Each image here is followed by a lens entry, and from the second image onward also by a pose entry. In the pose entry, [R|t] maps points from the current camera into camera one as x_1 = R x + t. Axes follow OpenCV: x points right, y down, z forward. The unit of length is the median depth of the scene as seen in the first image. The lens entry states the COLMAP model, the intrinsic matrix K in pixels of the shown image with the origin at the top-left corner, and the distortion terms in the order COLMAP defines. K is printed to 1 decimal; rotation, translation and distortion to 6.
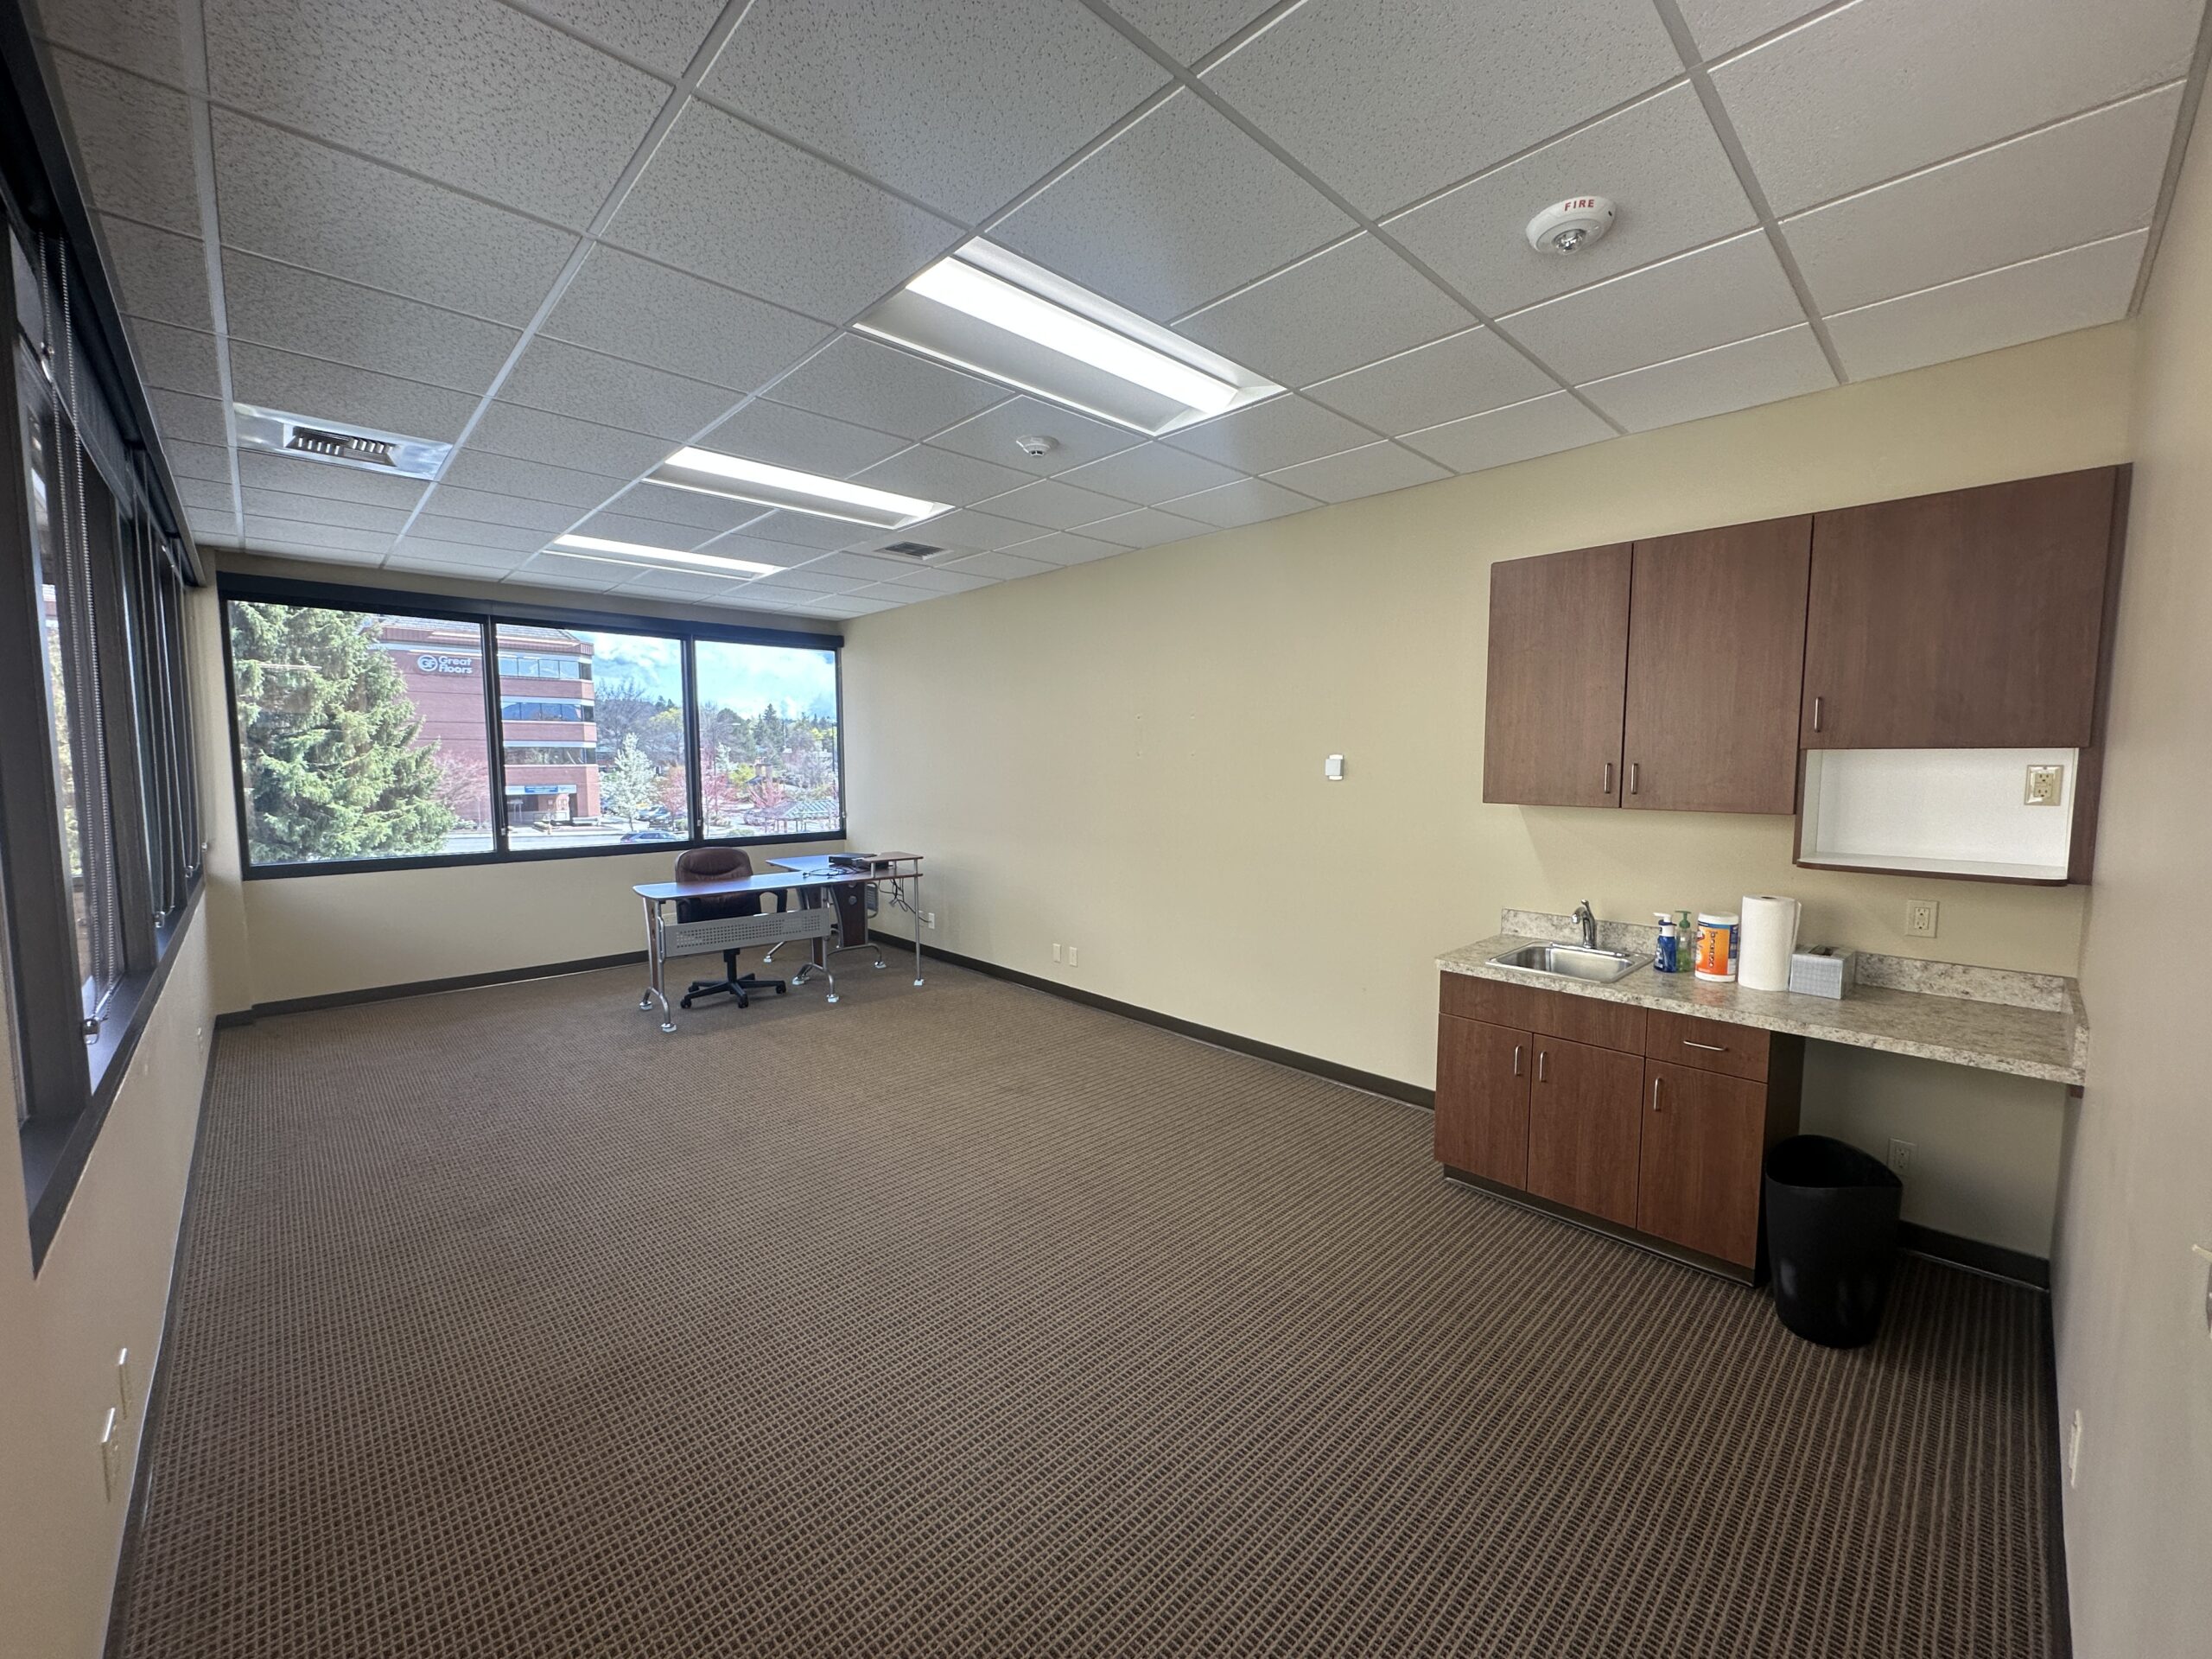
lens RADIAL K [[870.8, 0, 1102.5], [0, 870.8, 833.6], [0, 0, 1]] dist [-0.002084, 0.001001]
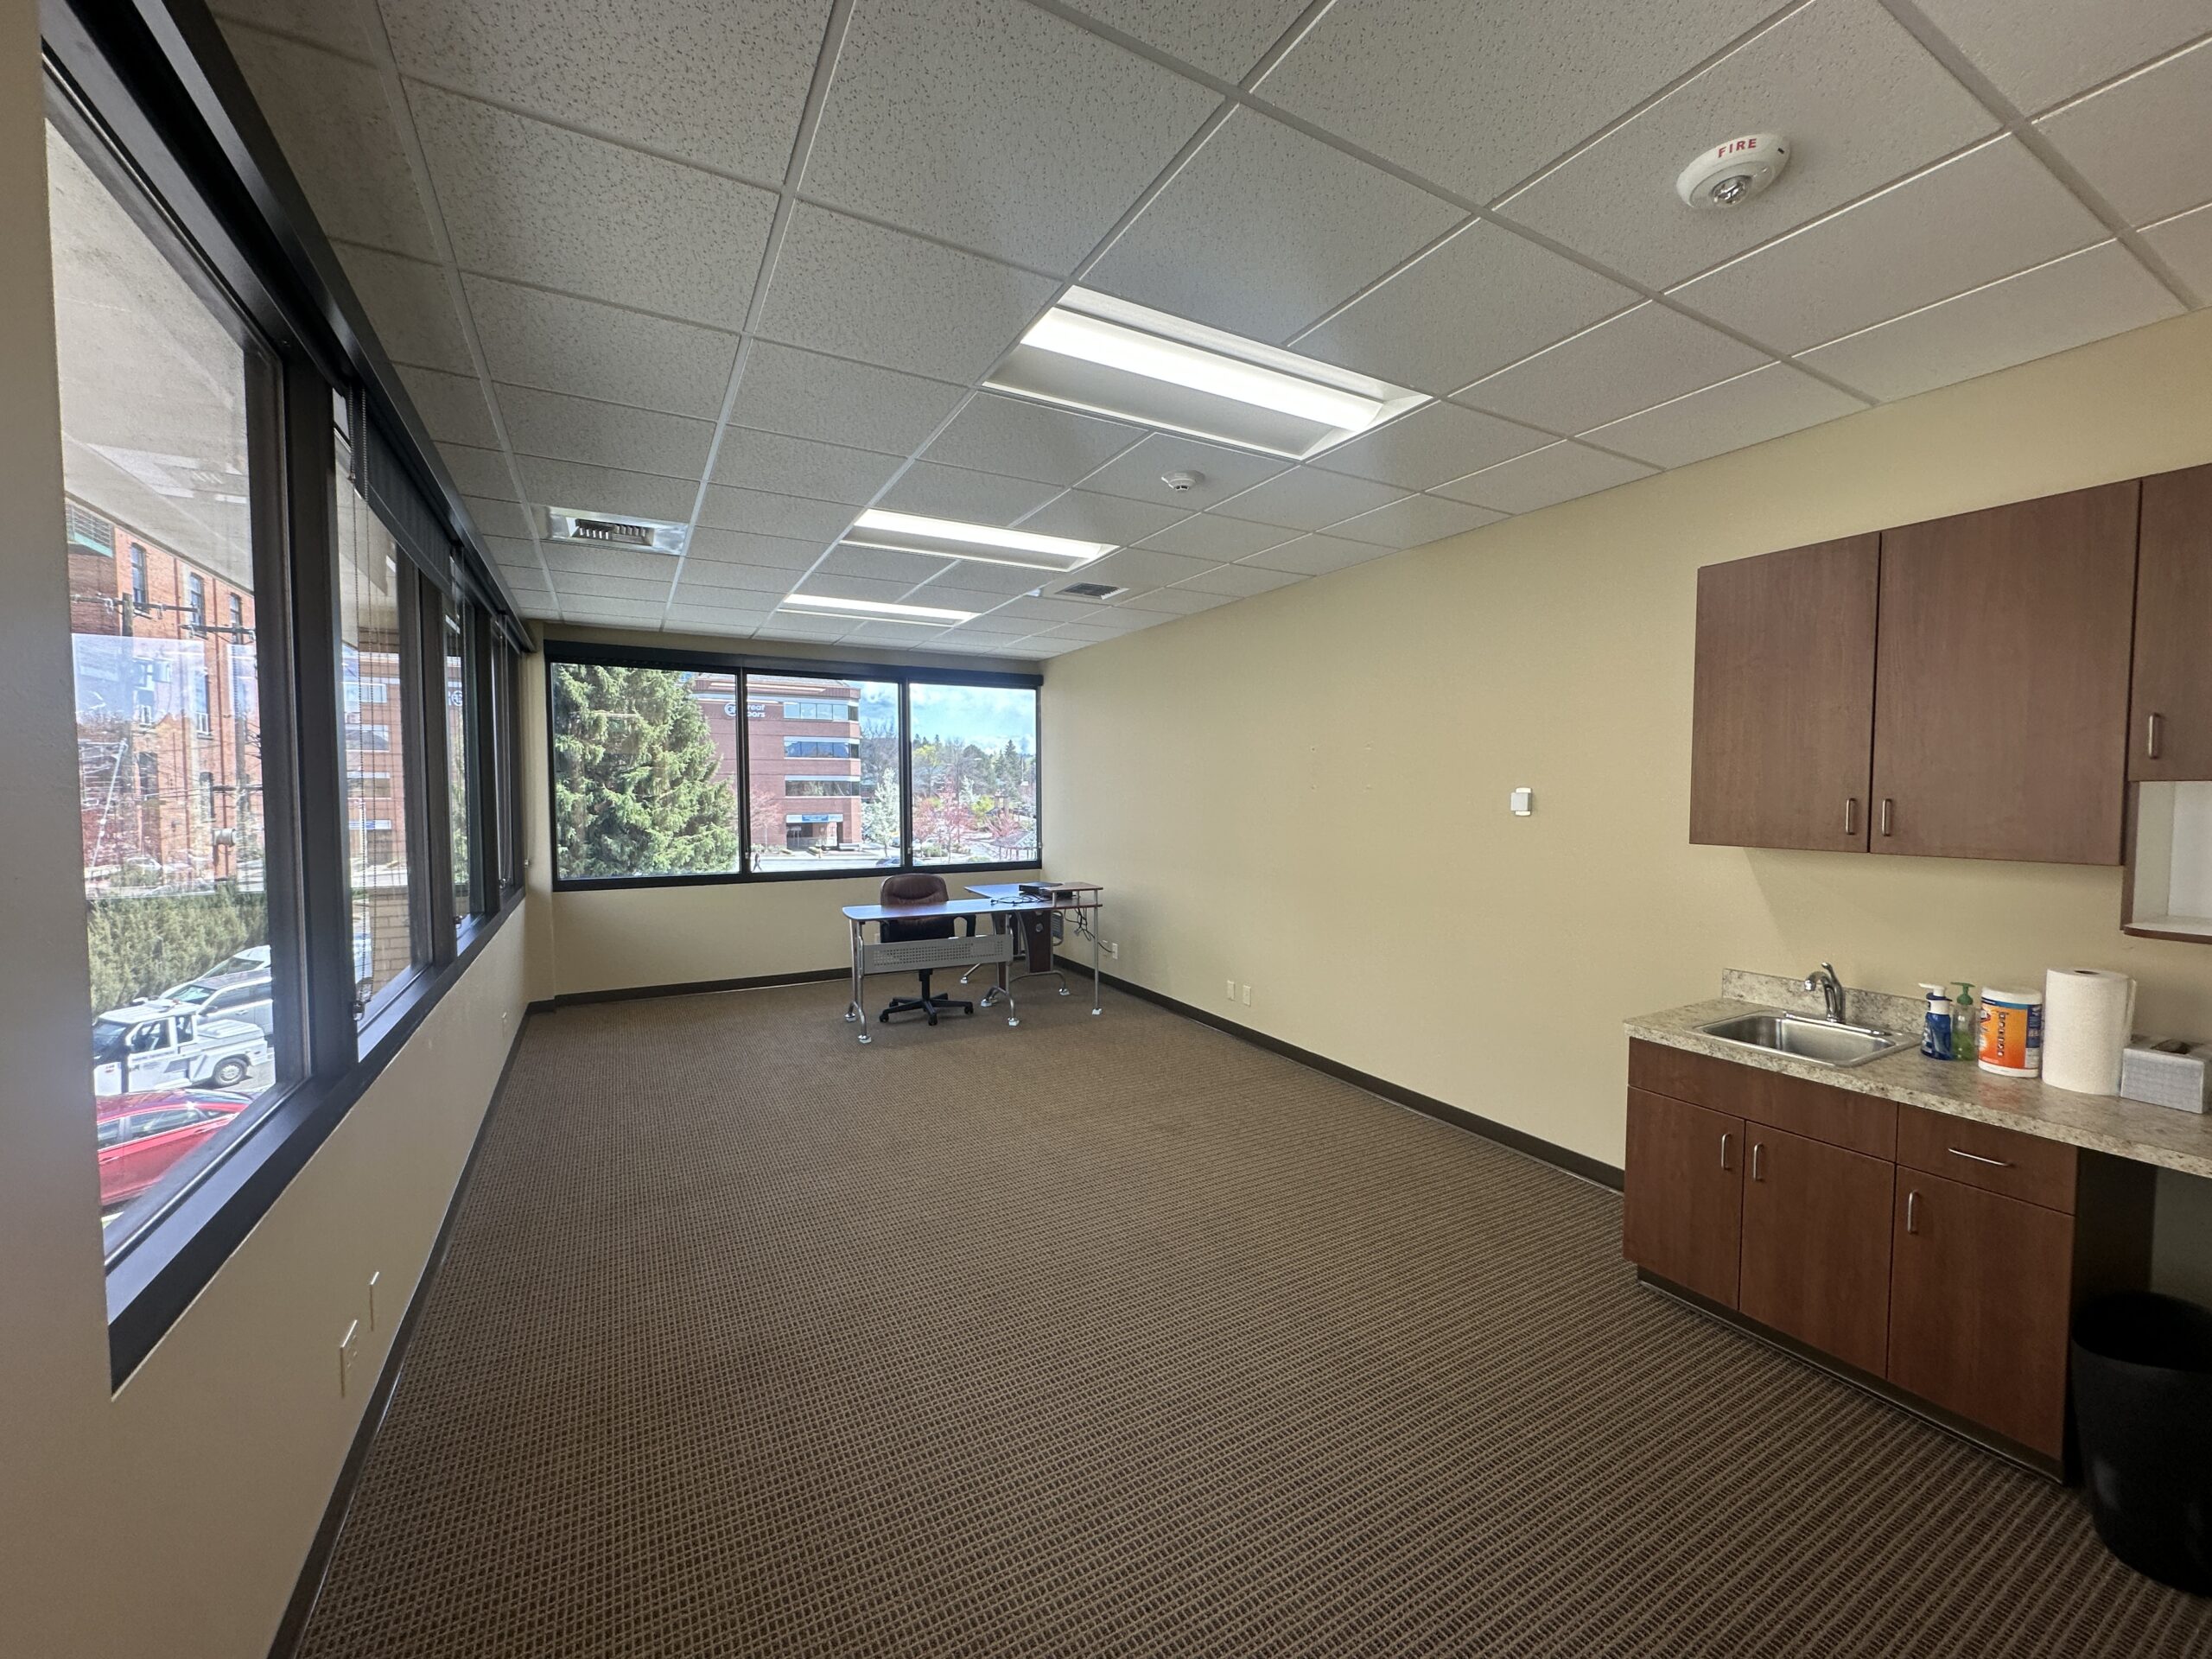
lens RADIAL K [[870.8, 0, 1105.5], [0, 870.8, 834.1], [0, 0, 1]] dist [-0.002084, 0.001001]
pose [[0.968373, 0.012771, -0.249181, 0.105021], [-0.021877, 0.999189, -0.033807, -0.003844], [0.248547, 0.038189, 0.967867, 0.027333]]
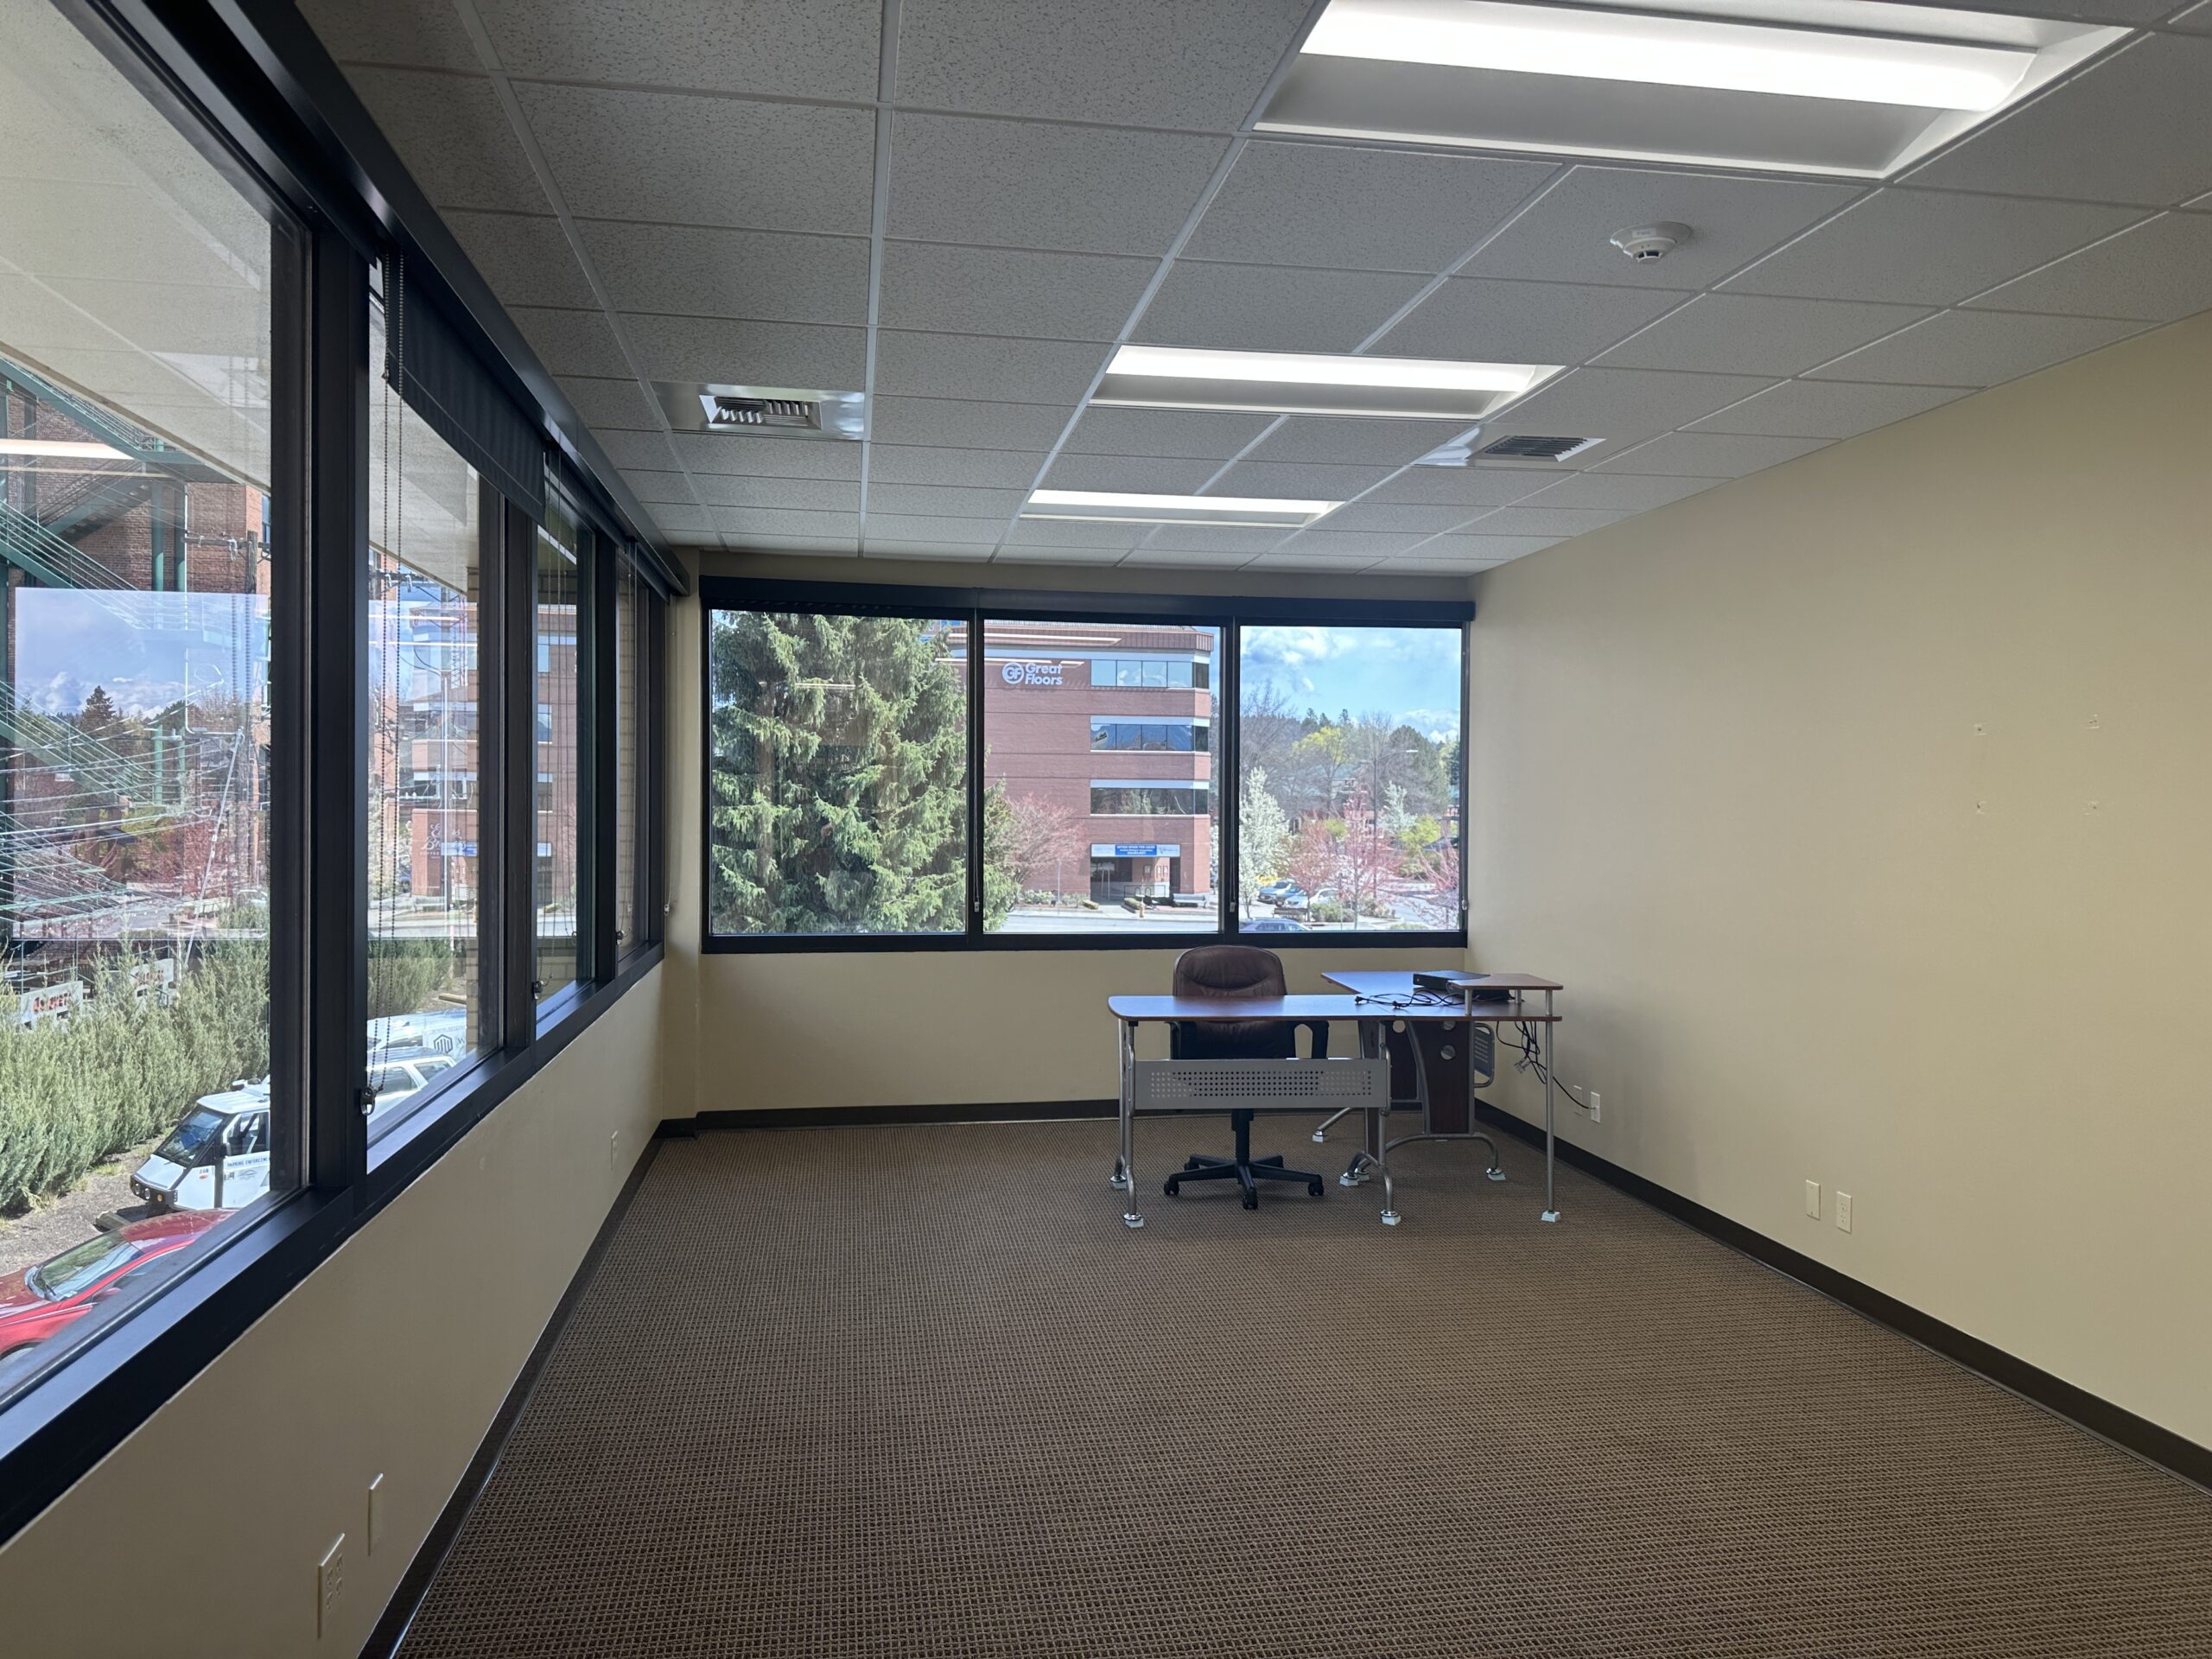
lens RADIAL K [[1532.5, 0, 1117.2], [0, 1532.5, 817.1], [0, 0, 1]] dist [0.064918, -0.068883]
pose [[0.831819, 0.011533, -0.554928, 0.215252], [-0.056245, 0.996389, -0.063601, -0.003890], [0.552191, 0.084116, 0.829464, 0.039502]]
